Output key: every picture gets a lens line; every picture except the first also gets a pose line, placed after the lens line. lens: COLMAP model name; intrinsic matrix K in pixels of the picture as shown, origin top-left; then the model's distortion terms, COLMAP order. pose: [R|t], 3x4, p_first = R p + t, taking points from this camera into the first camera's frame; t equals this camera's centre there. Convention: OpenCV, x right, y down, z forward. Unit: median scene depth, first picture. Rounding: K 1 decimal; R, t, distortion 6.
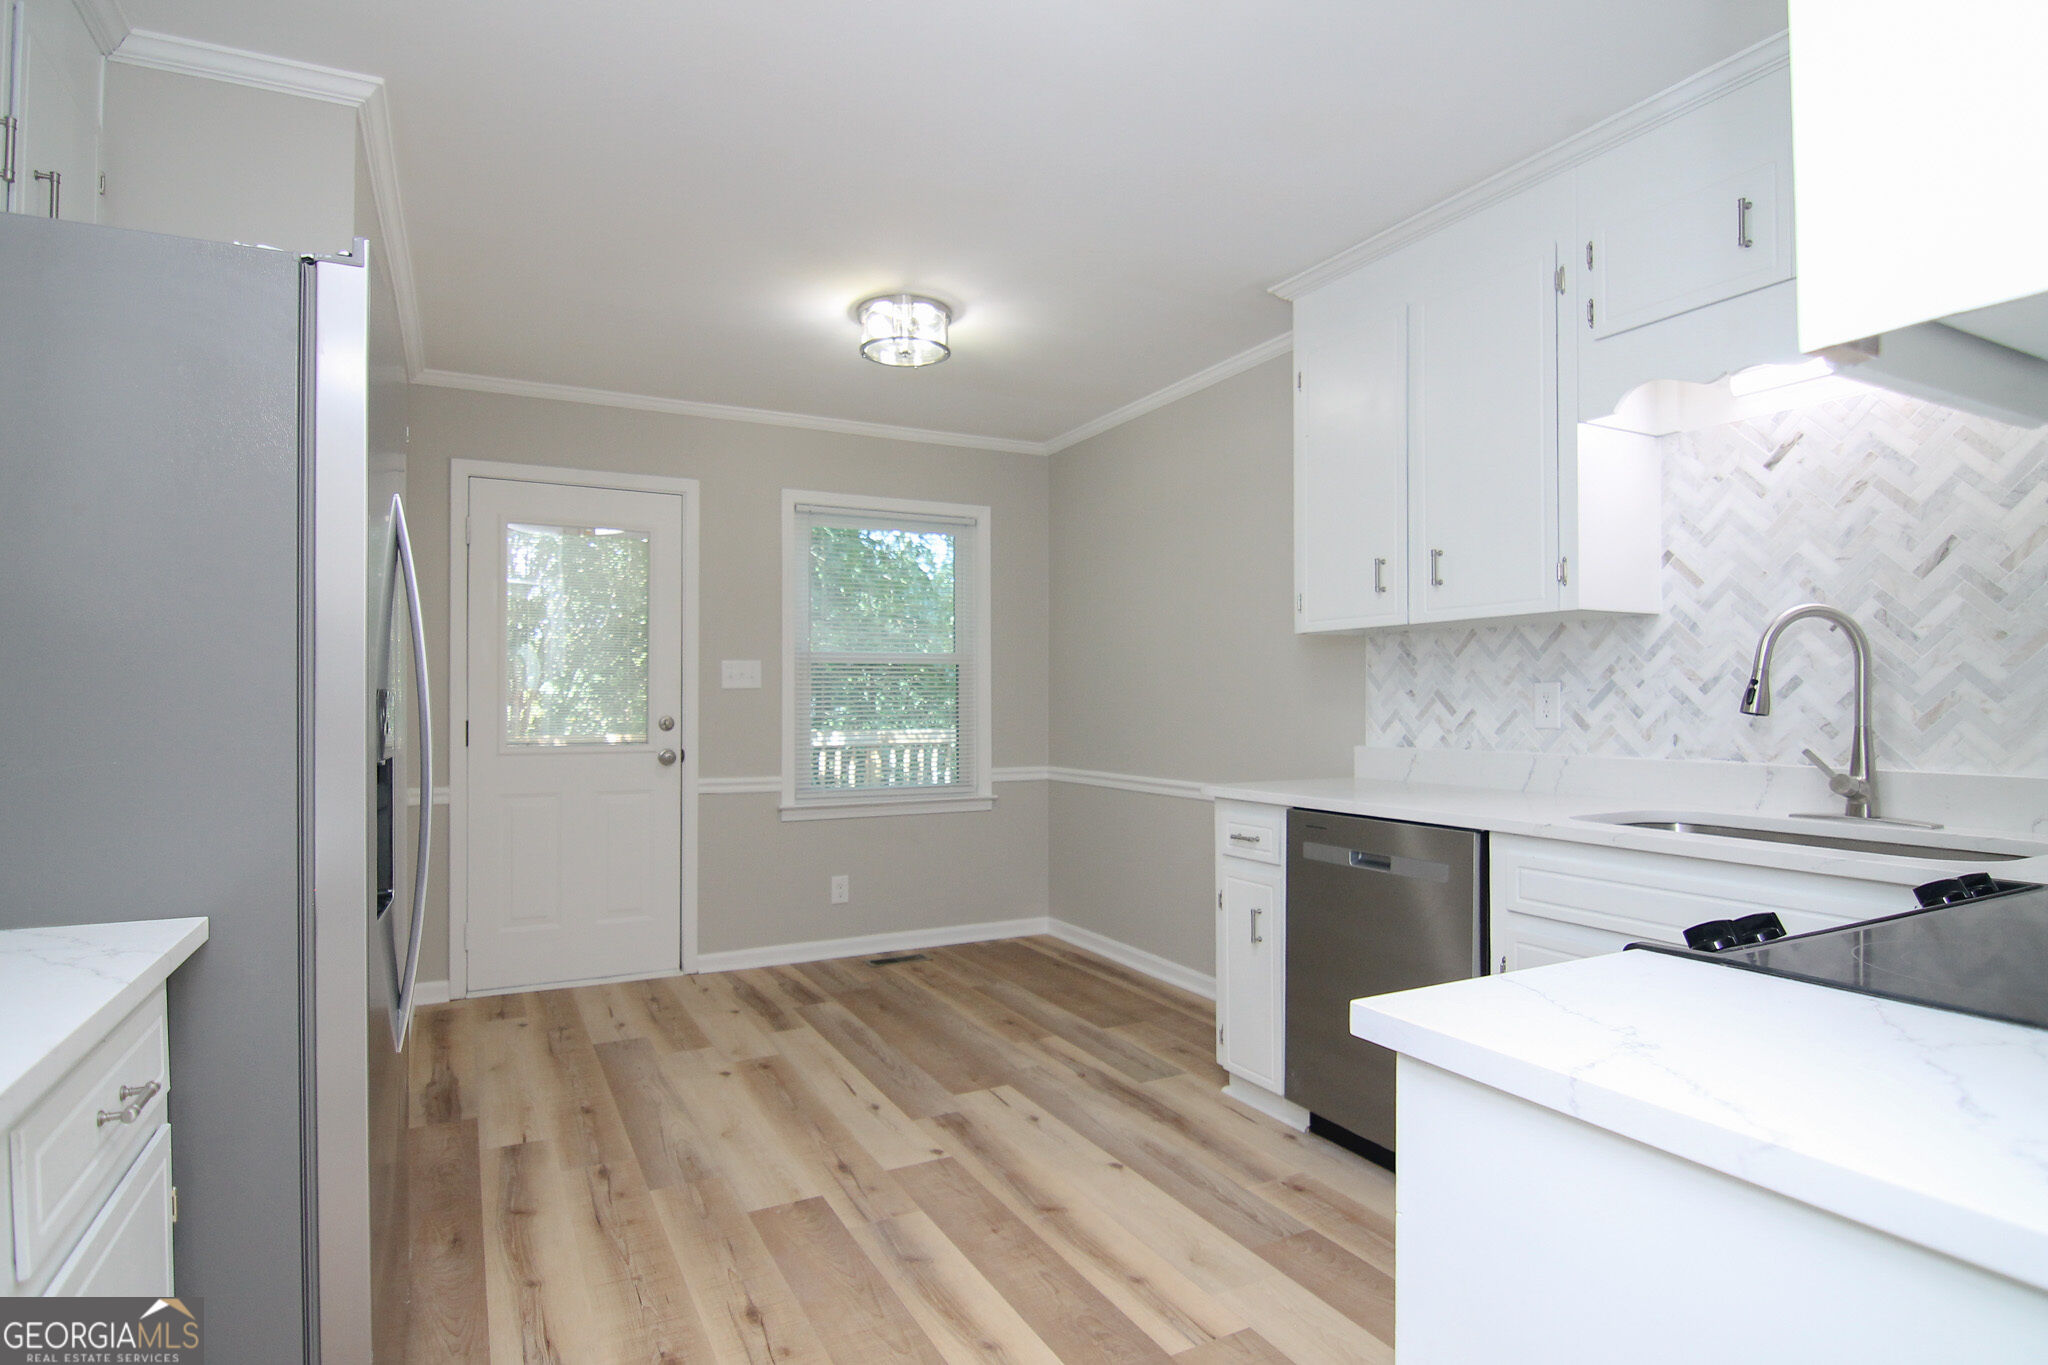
lens RADIAL K [[1087.1, 0, 1024.0], [0, 1087.1, 682.5], [0, 0, 1]] dist [-0.045875, 0.000105]
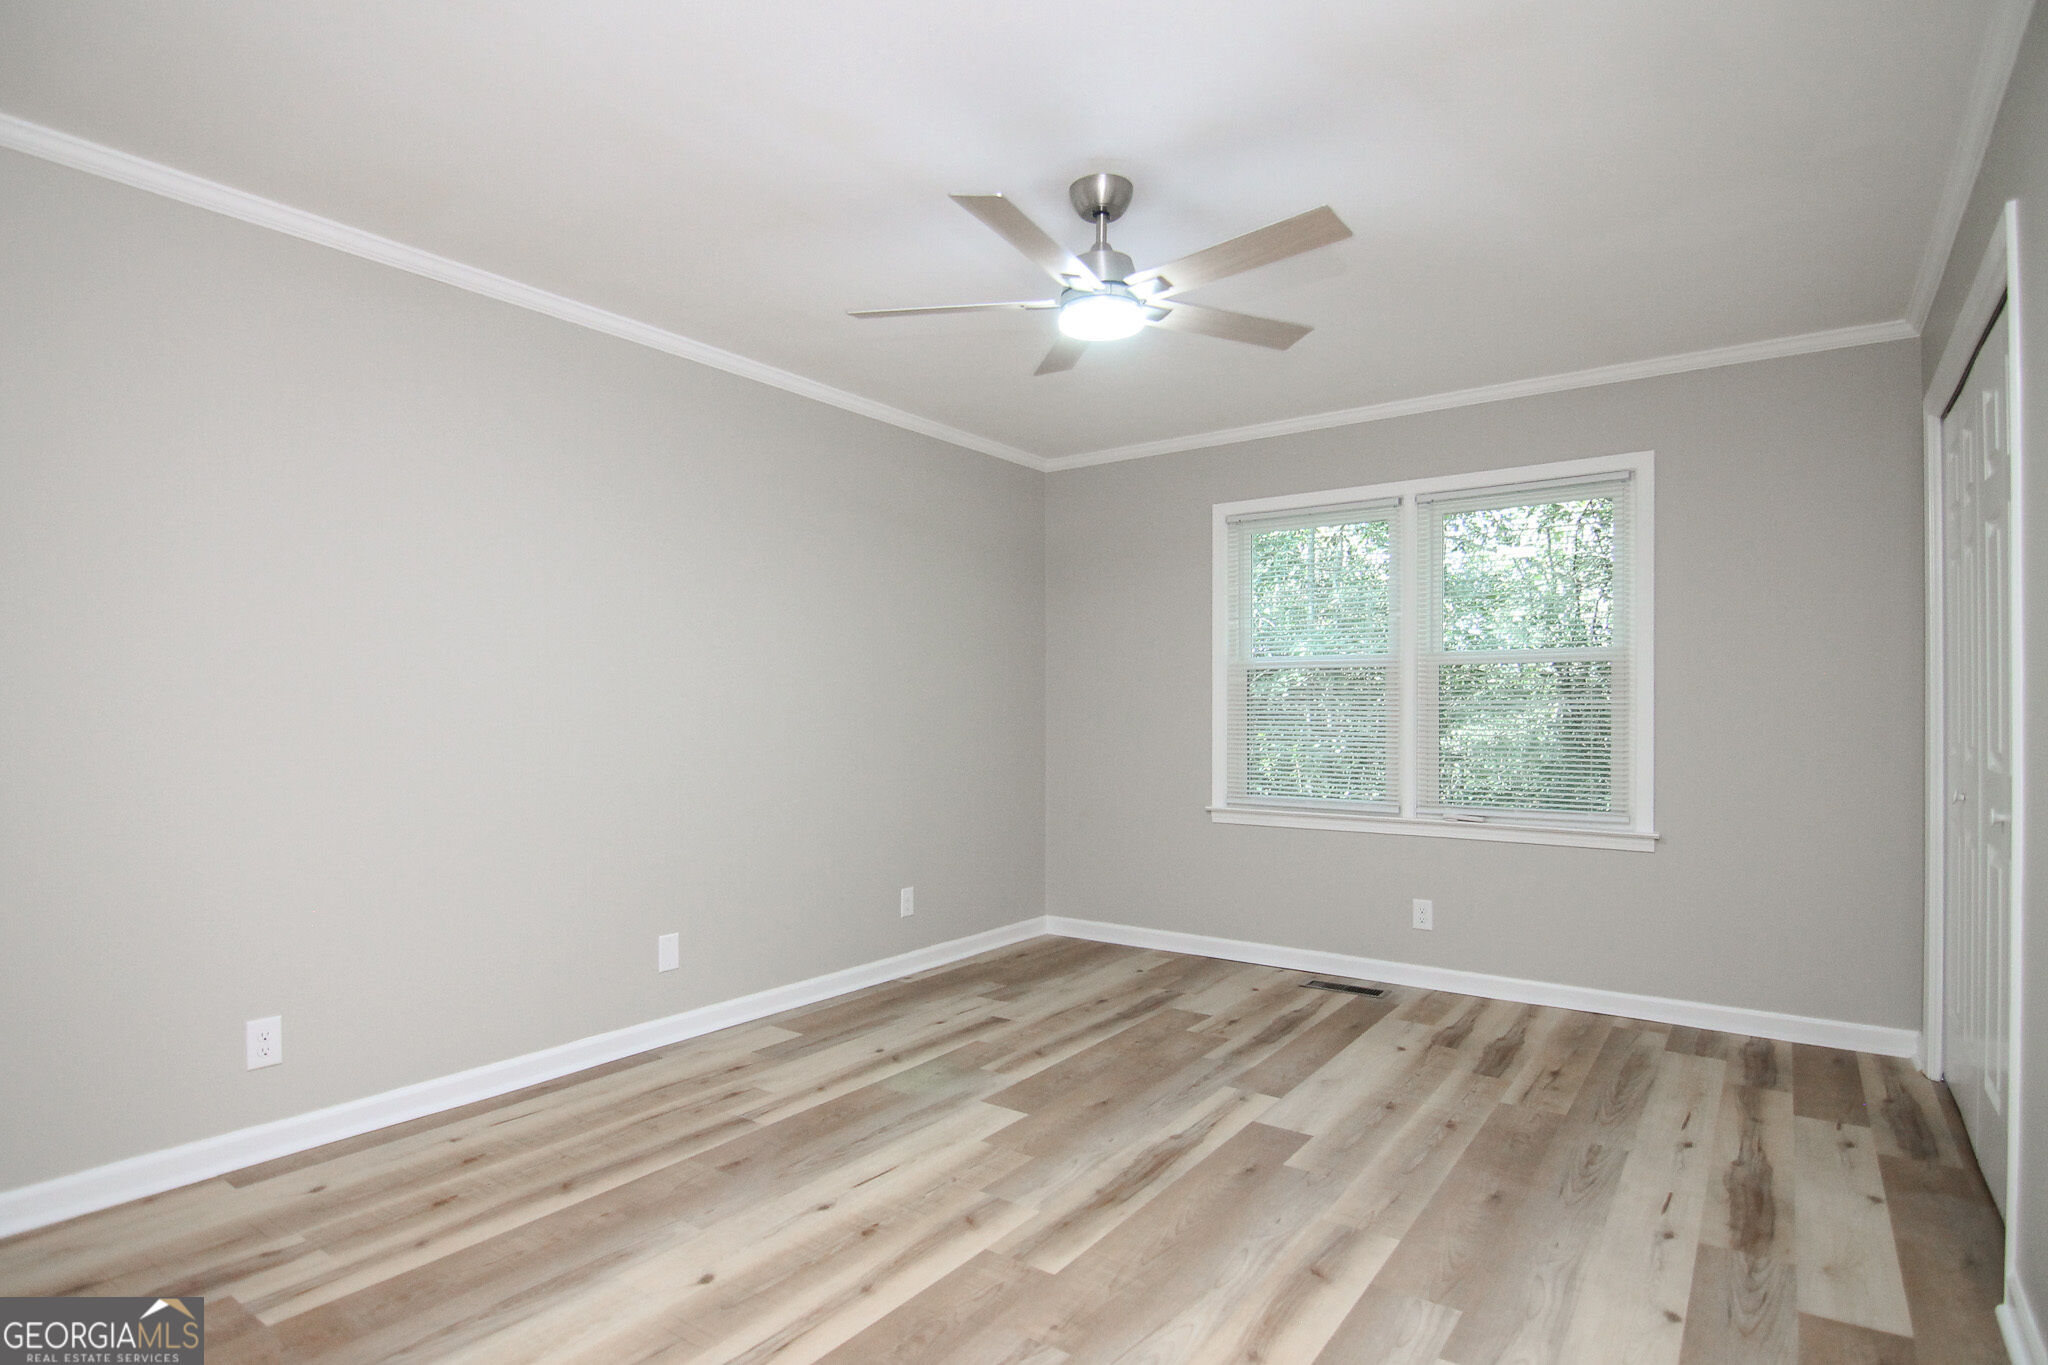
lens RADIAL K [[1066.1, 0, 1024.0], [0, 1066.1, 682.5], [0, 0, 1]] dist [0.058306, -0.000055]
pose [[0.449047, -0.014290, -0.893394, 0.488682], [0.015591, 0.999845, -0.008156, -0.001195], [0.893372, -0.010266, 0.449200, 0.293557]]
